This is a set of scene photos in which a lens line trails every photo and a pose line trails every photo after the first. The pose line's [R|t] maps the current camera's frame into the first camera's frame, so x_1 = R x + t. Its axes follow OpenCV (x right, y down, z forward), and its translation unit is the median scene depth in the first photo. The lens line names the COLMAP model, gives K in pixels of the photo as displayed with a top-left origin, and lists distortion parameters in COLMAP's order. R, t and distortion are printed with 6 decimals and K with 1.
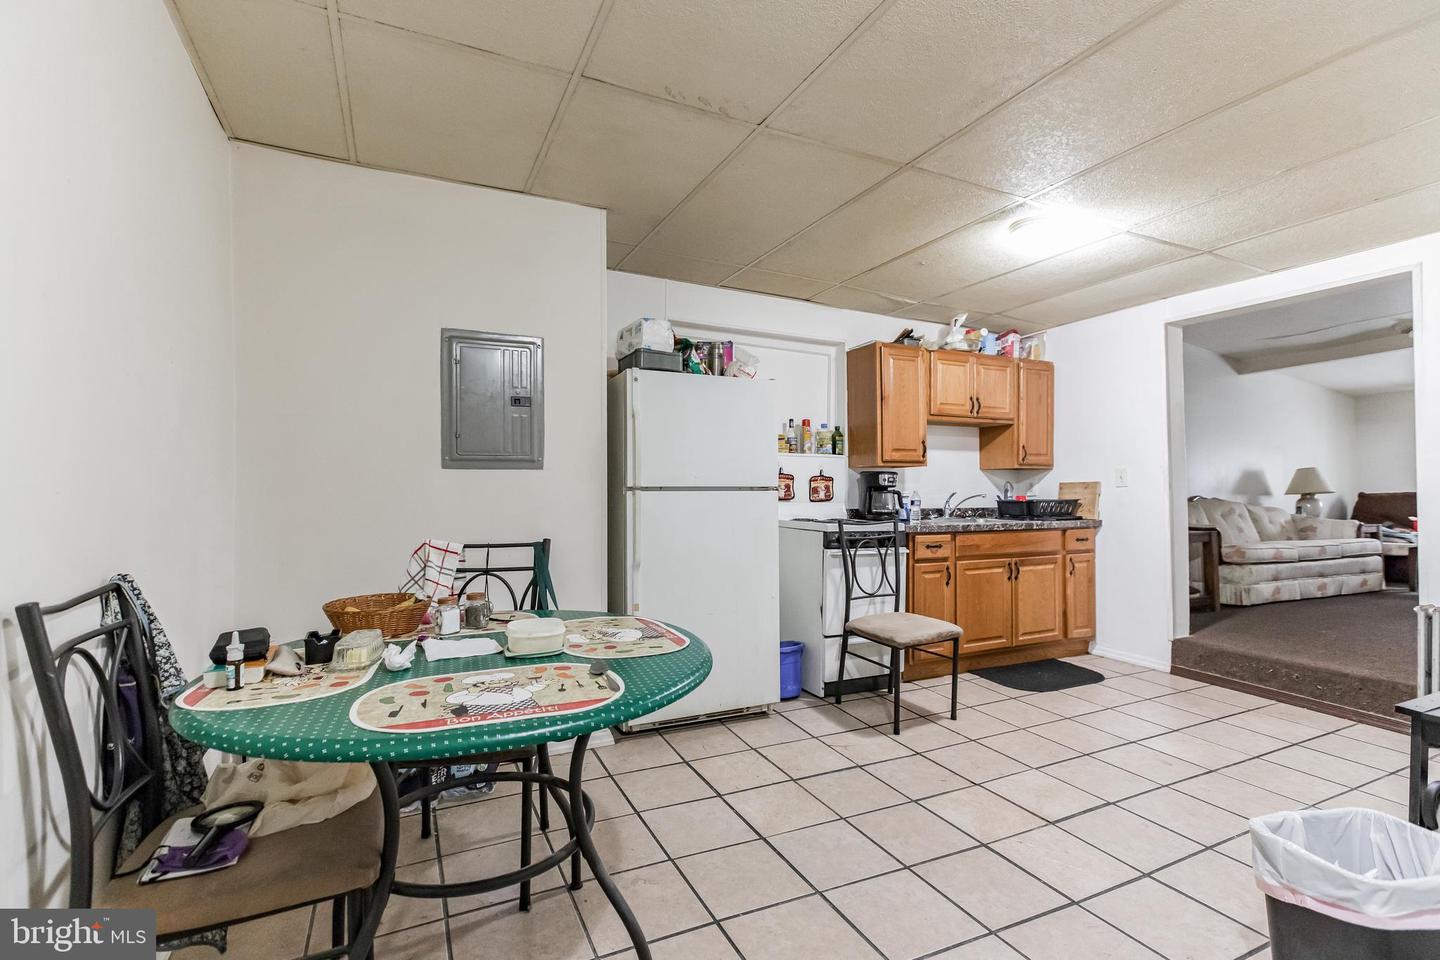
lens RADIAL K [[667.0, 0, 682.4], [0, 667.0, 481.8], [0, 0, 1]] dist [0.002397, 0.000619]
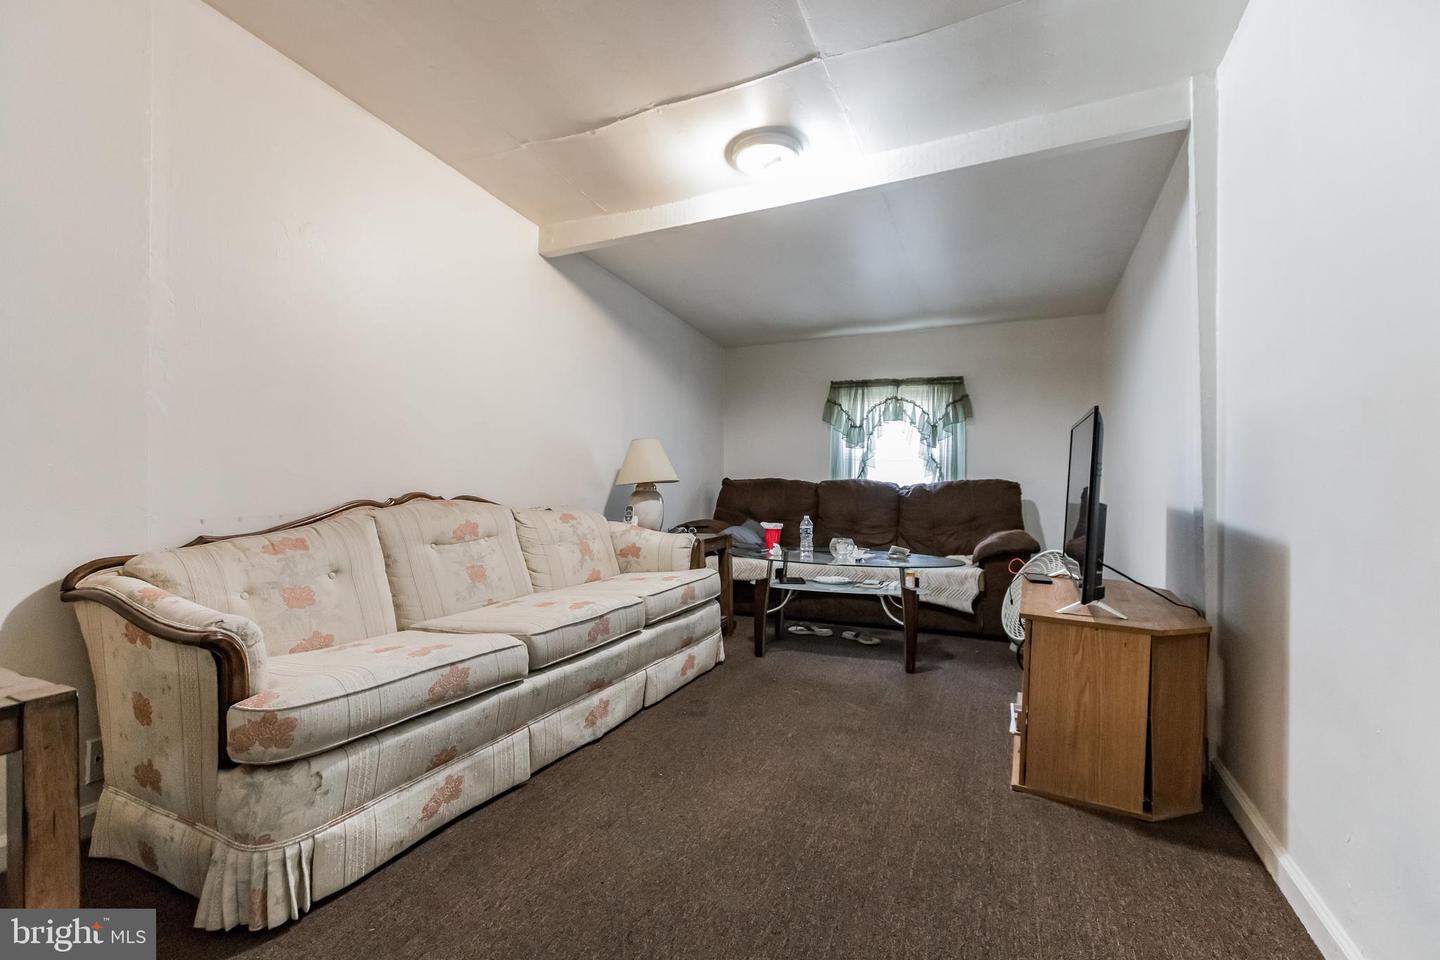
lens RADIAL K [[667.0, 0, 682.4], [0, 667.0, 481.8], [0, 0, 1]] dist [0.002397, 0.000619]
pose [[0.784016, -0.005456, 0.620716, 0.939098], [-0.015286, 0.999488, 0.028093, -0.000162], [-0.620552, -0.031514, 0.783532, 0.818142]]
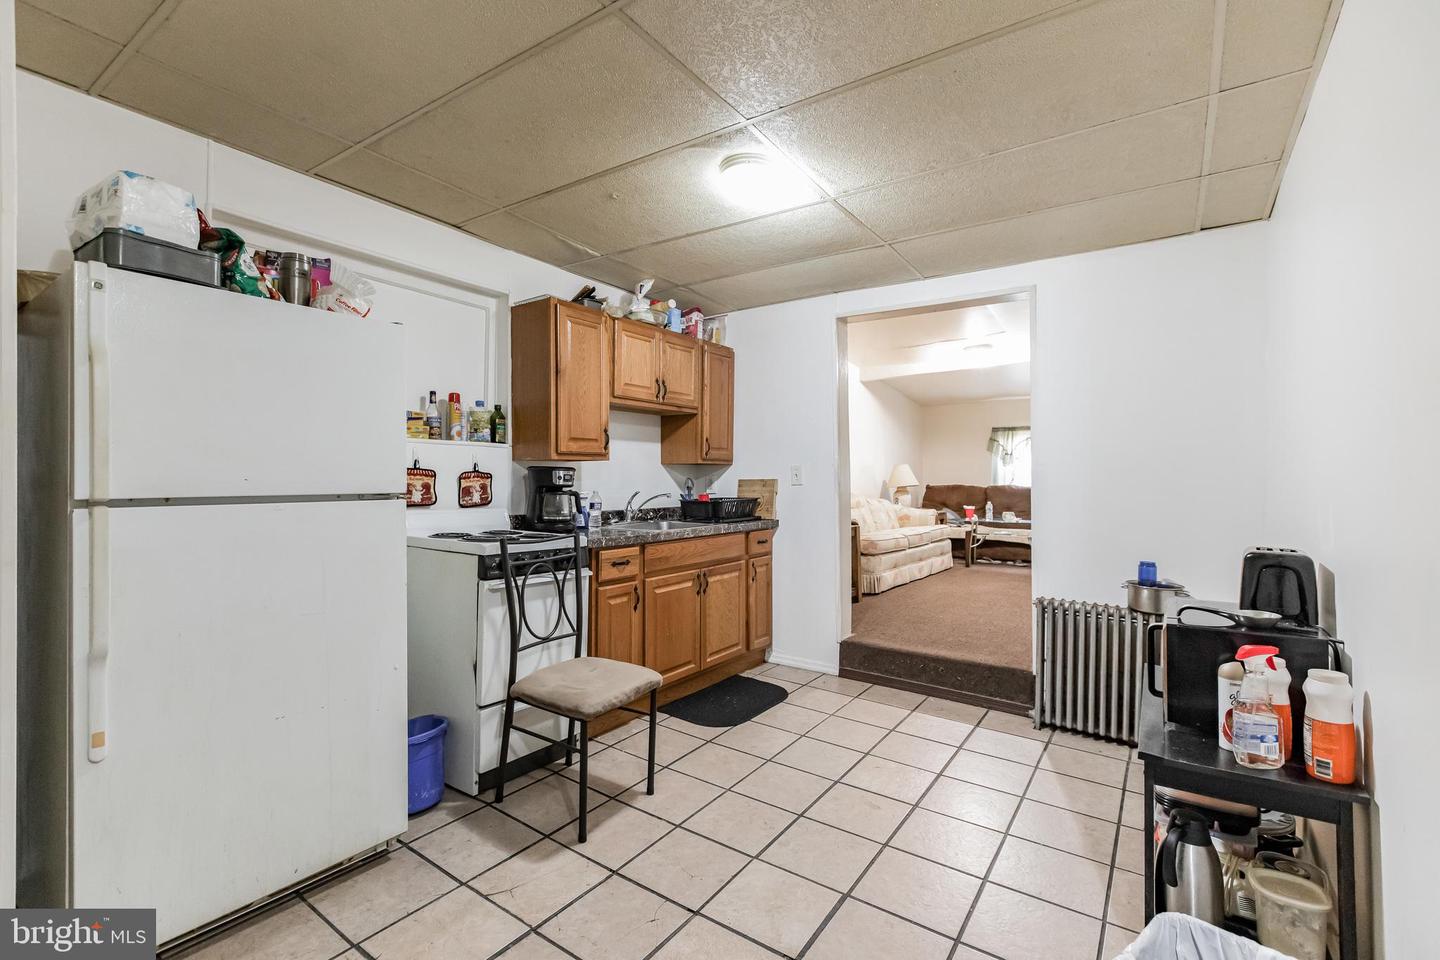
lens RADIAL K [[667.0, 0, 682.4], [0, 667.0, 481.8], [0, 0, 1]] dist [0.002397, 0.000619]
pose [[0.874110, 0.000109, 0.485728, 0.052116], [-0.011846, 0.999707, 0.021094, -0.016024], [-0.485584, -0.024193, 0.873855, 0.255129]]
